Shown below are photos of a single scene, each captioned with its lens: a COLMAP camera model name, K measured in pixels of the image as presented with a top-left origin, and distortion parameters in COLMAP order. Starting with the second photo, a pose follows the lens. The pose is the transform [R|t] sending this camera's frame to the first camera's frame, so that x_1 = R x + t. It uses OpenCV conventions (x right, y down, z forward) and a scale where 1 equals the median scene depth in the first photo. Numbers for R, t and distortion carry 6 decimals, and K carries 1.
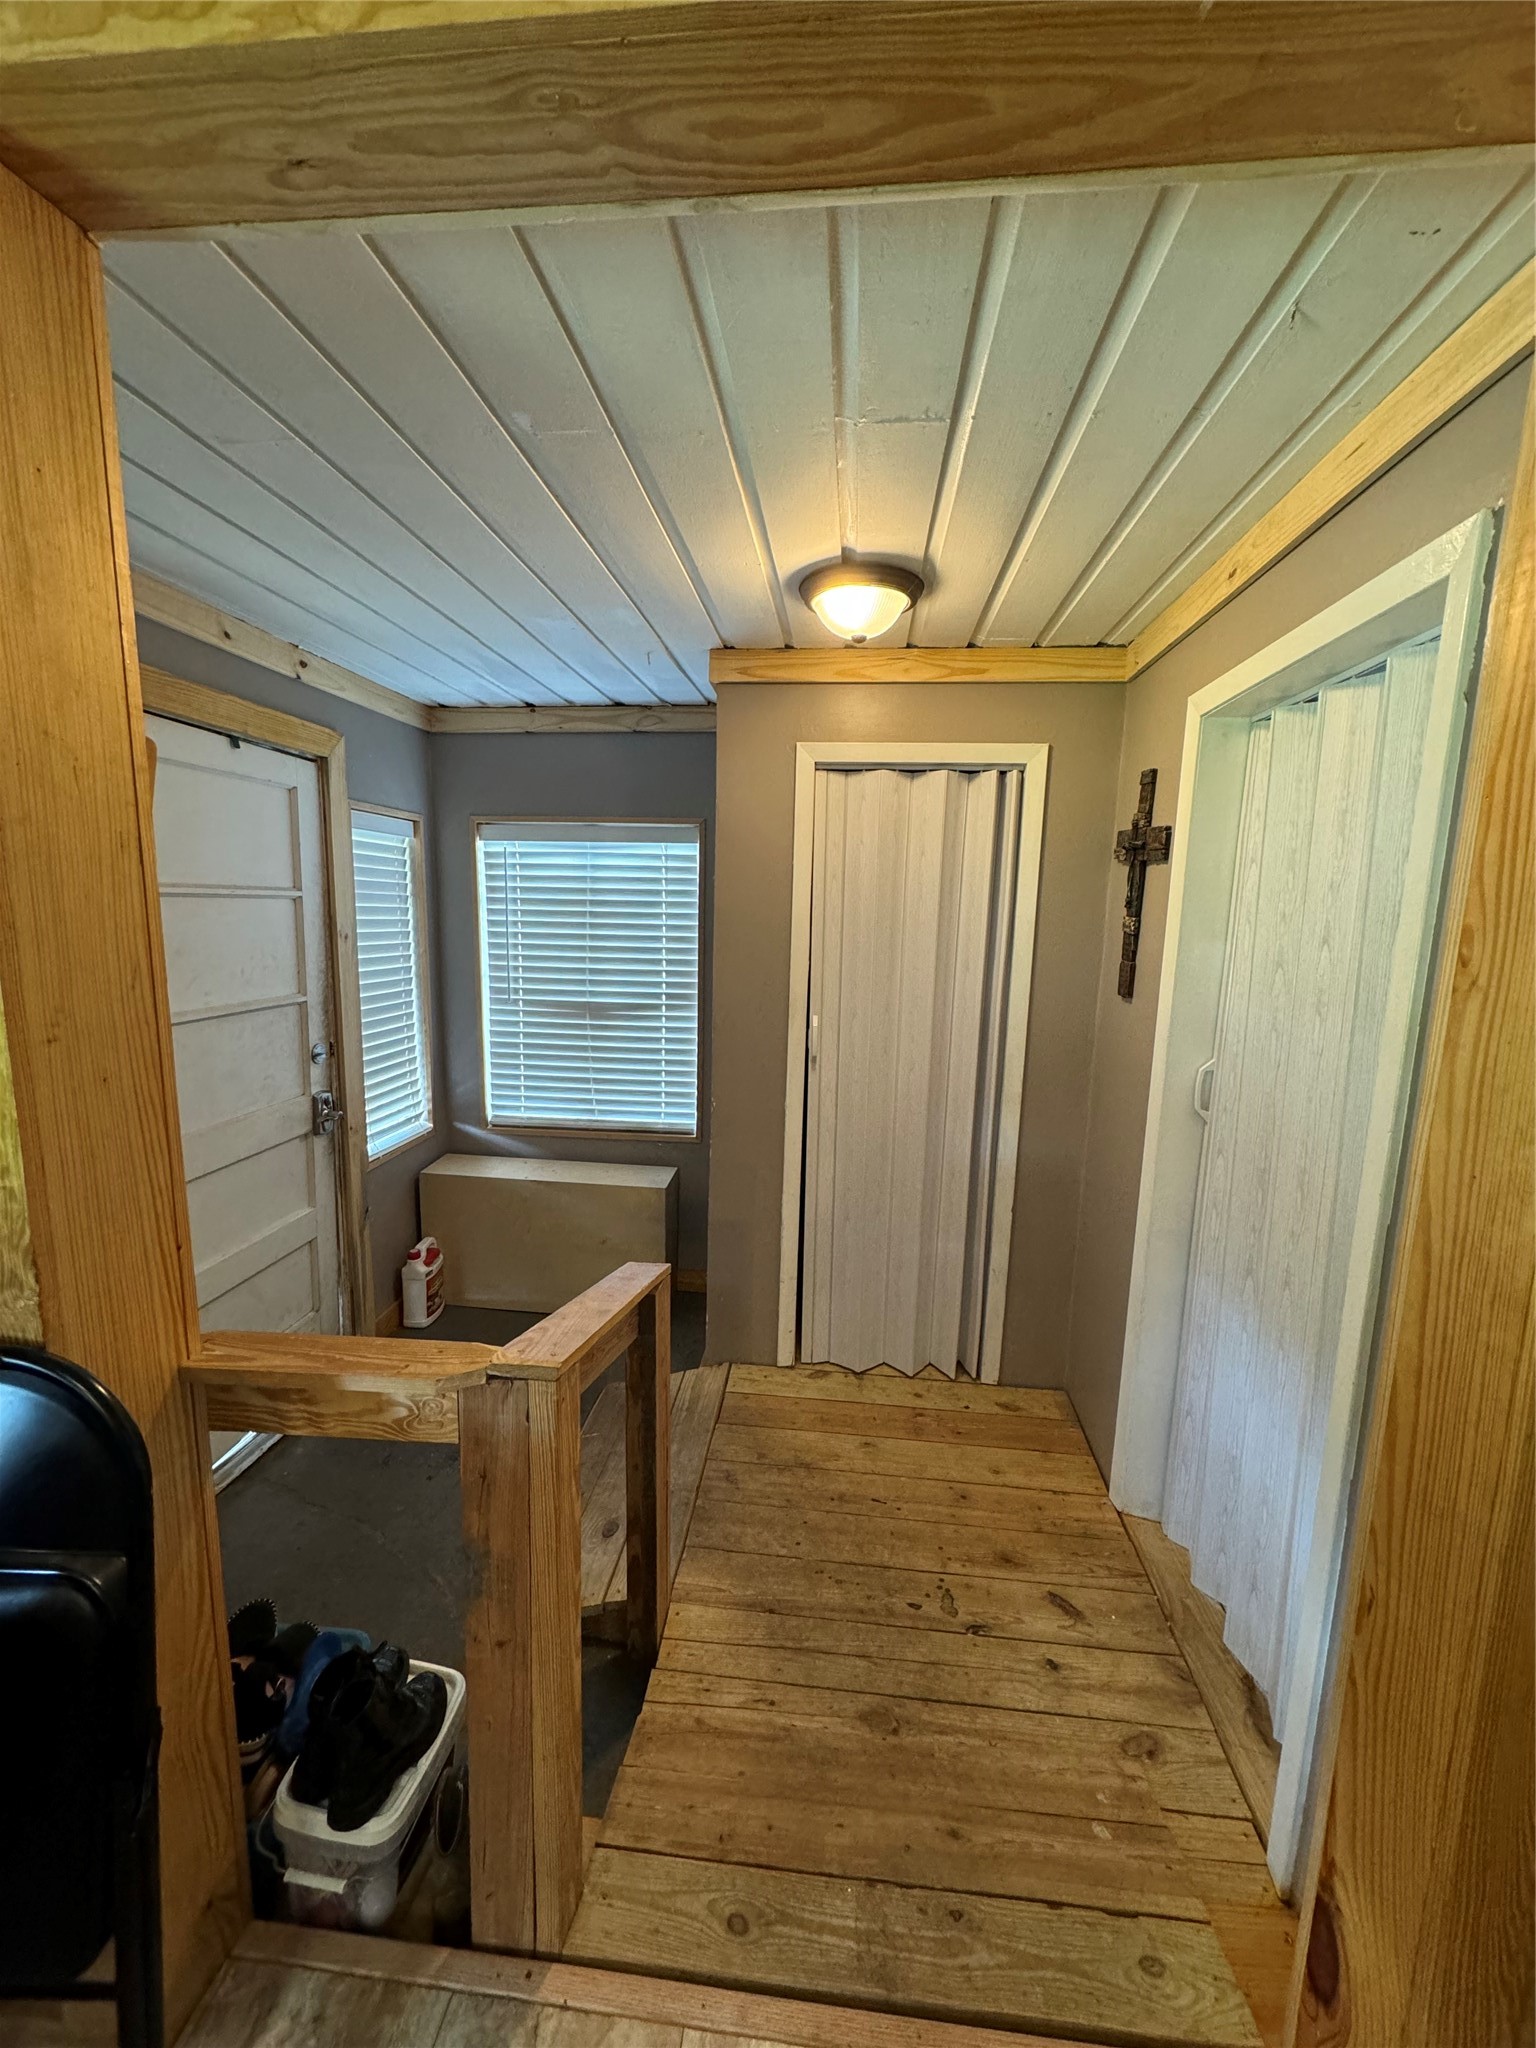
lens RADIAL K [[819.3, 0, 774.4], [0, 819.3, 1015.7], [0, 0, 1]] dist [0.004070, 0.001361]
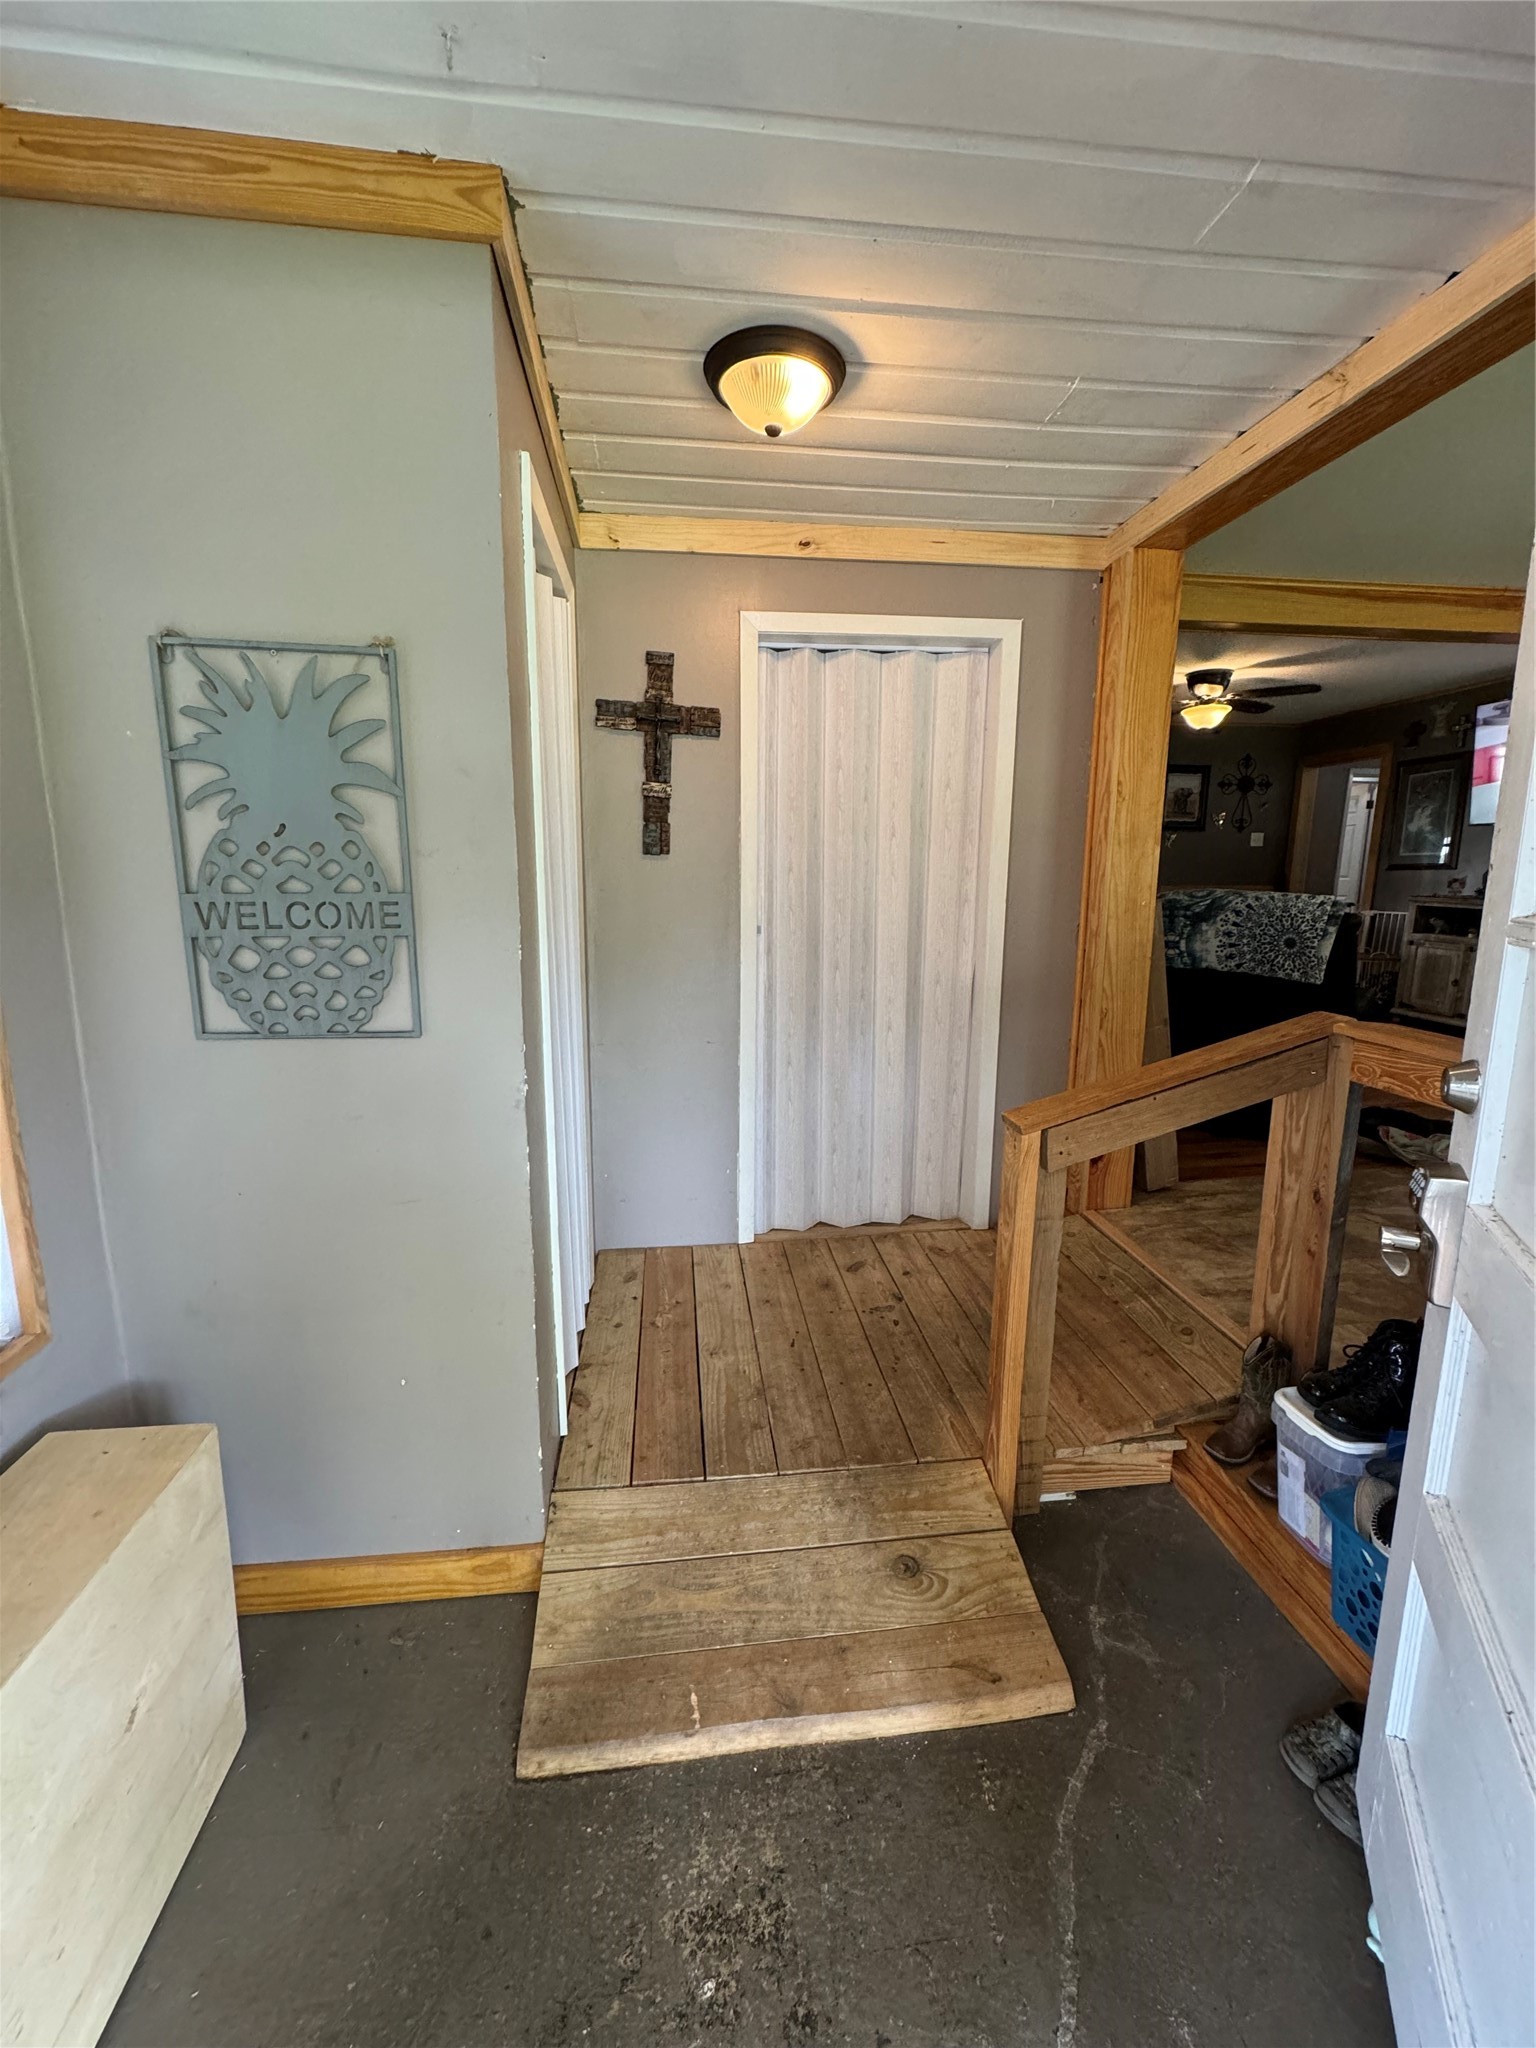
lens RADIAL K [[819.3, 0, 764.4], [0, 819.3, 1015.7], [0, 0, 1]] dist [0.004070, 0.001361]
pose [[-0.218771, -0.191034, 0.956894, -0.849000], [0.134227, 0.965434, 0.223427, -0.046483], [-0.966500, 0.177320, -0.185567, 1.261360]]
